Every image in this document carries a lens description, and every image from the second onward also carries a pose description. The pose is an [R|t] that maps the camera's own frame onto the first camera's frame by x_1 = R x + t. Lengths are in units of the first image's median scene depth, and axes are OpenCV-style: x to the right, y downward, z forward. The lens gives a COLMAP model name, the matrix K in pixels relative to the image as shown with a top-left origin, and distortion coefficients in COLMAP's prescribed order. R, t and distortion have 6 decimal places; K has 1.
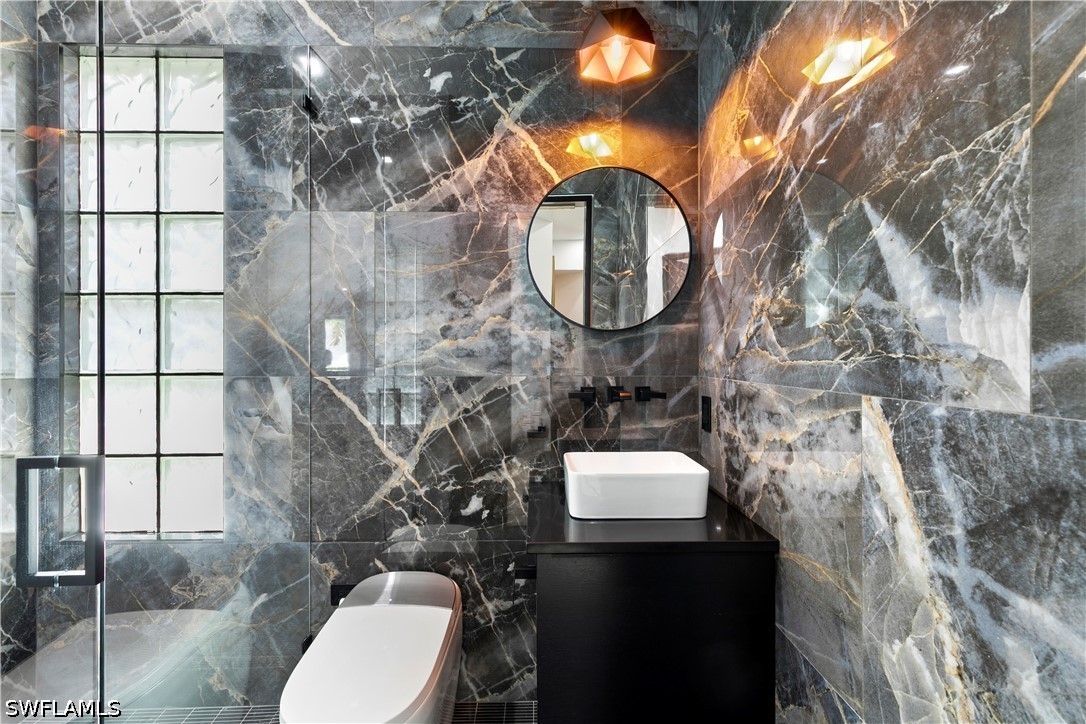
lens RADIAL K [[487.5, 0, 545.7], [0, 487.5, 362.9], [0, 0, 1]] dist [0.006782, -0.000521]
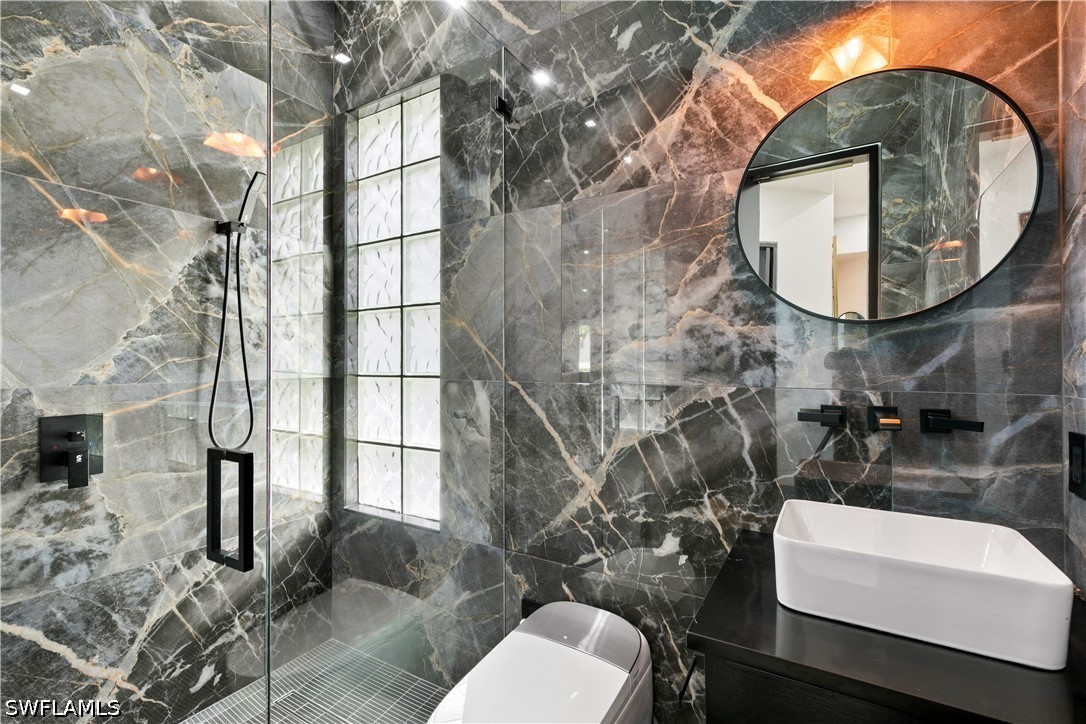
lens RADIAL K [[487.5, 0, 545.7], [0, 487.5, 362.9], [0, 0, 1]] dist [0.006782, -0.000521]
pose [[0.848788, 0.002269, -0.528728, 0.108893], [-0.011030, 0.999849, -0.013416, 0.003324], [0.528618, 0.017219, 0.848685, 0.207590]]
